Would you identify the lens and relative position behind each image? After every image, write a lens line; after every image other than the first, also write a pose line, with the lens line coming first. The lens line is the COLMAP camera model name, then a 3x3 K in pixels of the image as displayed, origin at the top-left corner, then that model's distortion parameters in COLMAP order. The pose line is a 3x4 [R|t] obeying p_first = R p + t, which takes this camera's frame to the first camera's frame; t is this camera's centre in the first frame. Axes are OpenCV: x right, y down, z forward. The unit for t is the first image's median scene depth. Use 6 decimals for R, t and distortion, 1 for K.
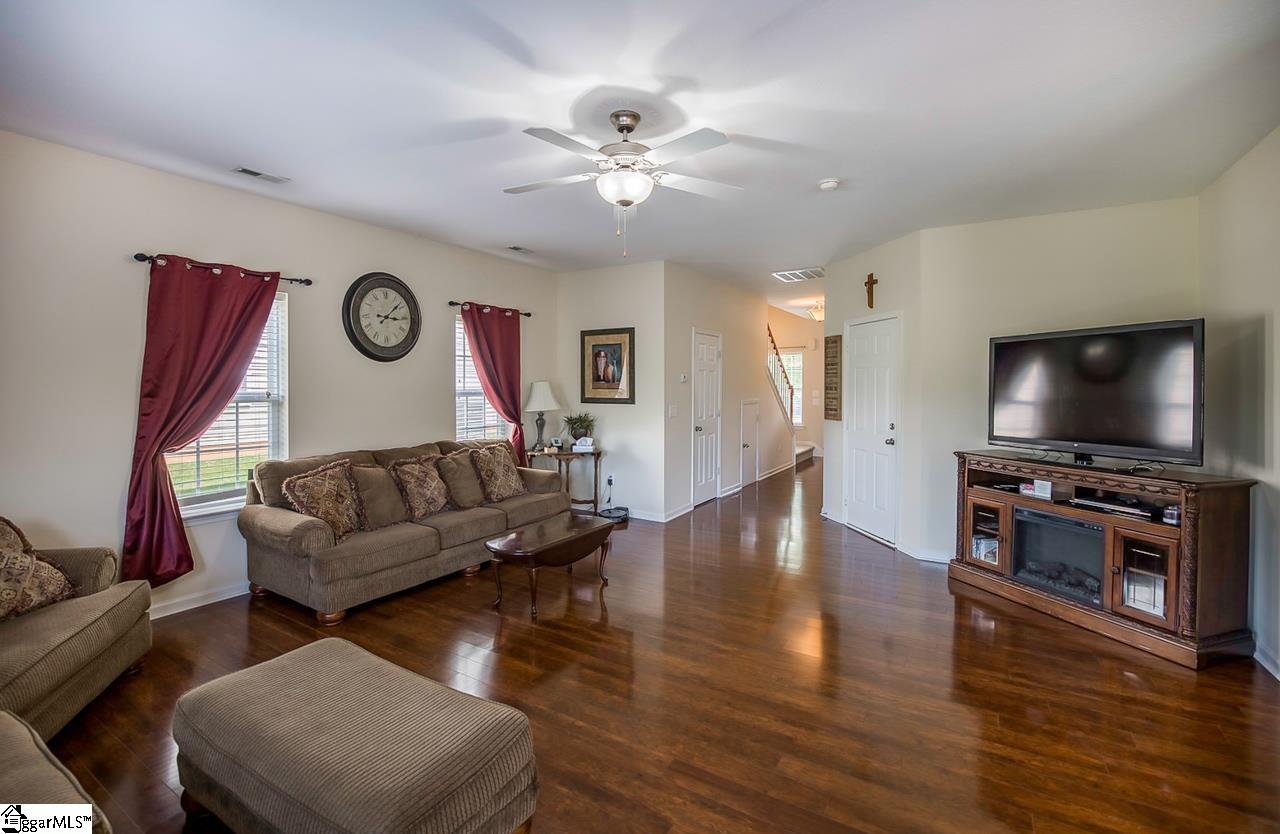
lens RADIAL K [[576.9, 0, 637.0], [0, 576.9, 391.5], [0, 0, 1]] dist [-0.002592, 0.000104]
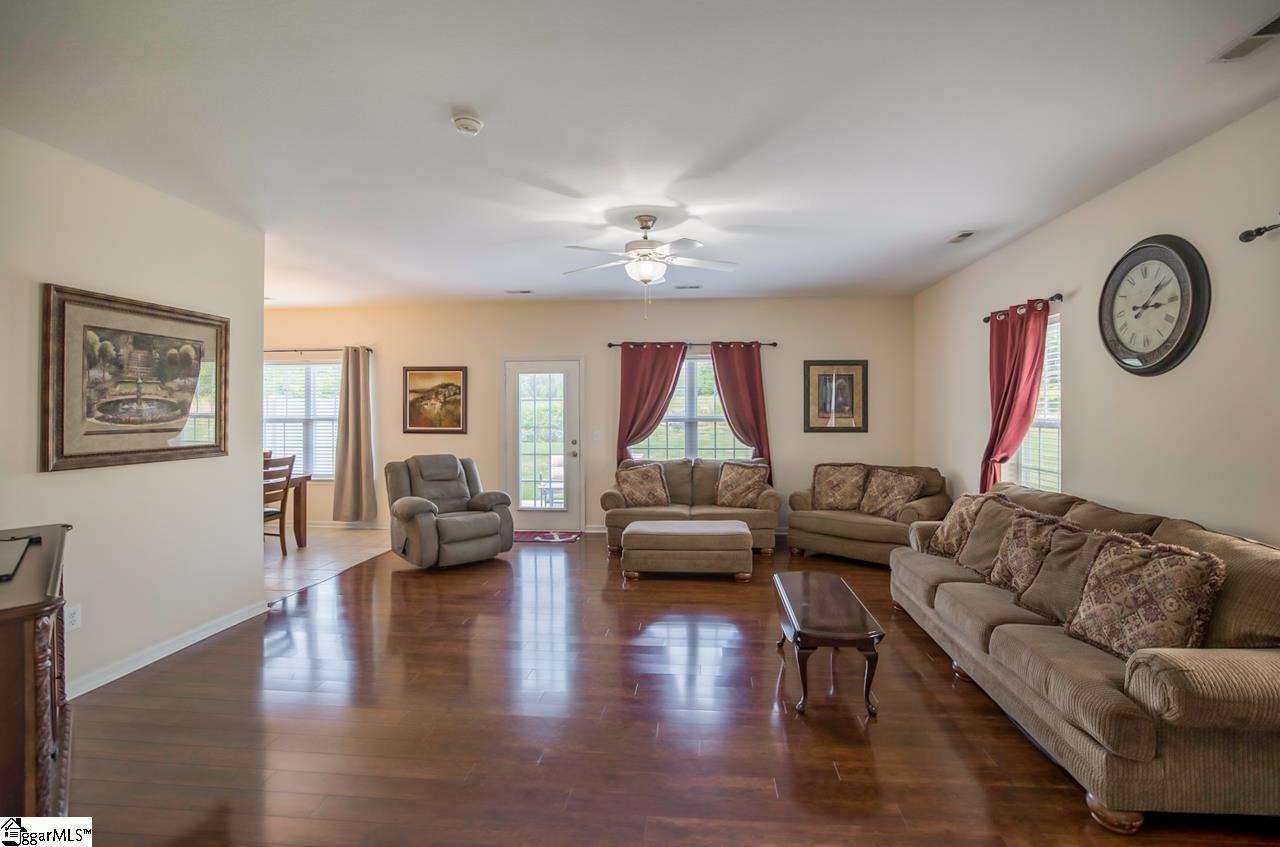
lens RADIAL K [[572.7, 0, 642.6], [0, 572.7, 408.3], [0, 0, 1]] dist [-0.060677, -0.000091]
pose [[-0.907202, -0.000005, -0.420696, 0.287982], [-0.003676, 0.999962, 0.007916, -0.015609], [0.420680, 0.008727, -0.907167, 1.148011]]
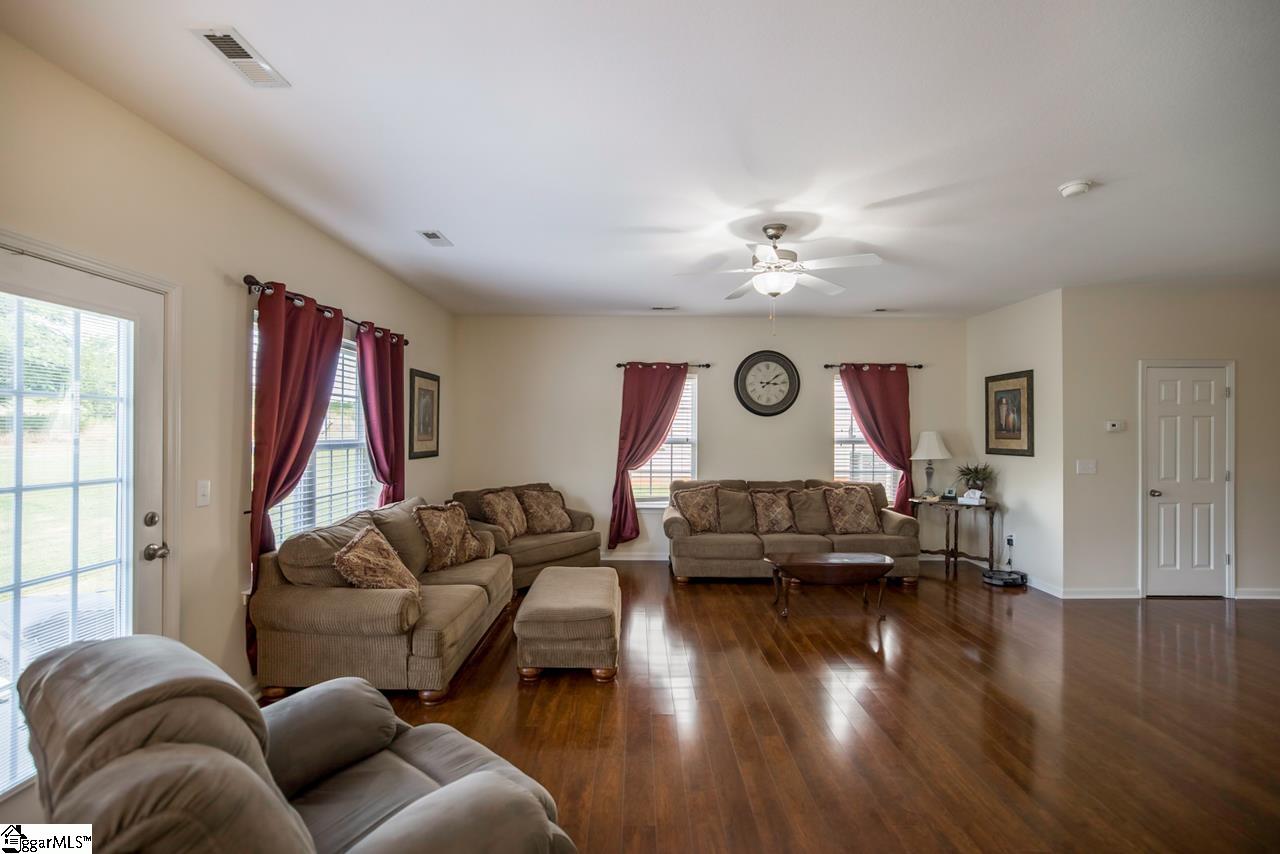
lens RADIAL K [[574.9, 0, 640.0], [0, 574.9, 427.0], [0, 0, 1]] dist [-0.027577, 0.014901]
pose [[0.538187, -0.007943, -0.842788, 0.462376], [-0.014532, 0.999719, -0.018702, 0.002071], [0.842700, 0.022313, 0.537920, 0.029769]]
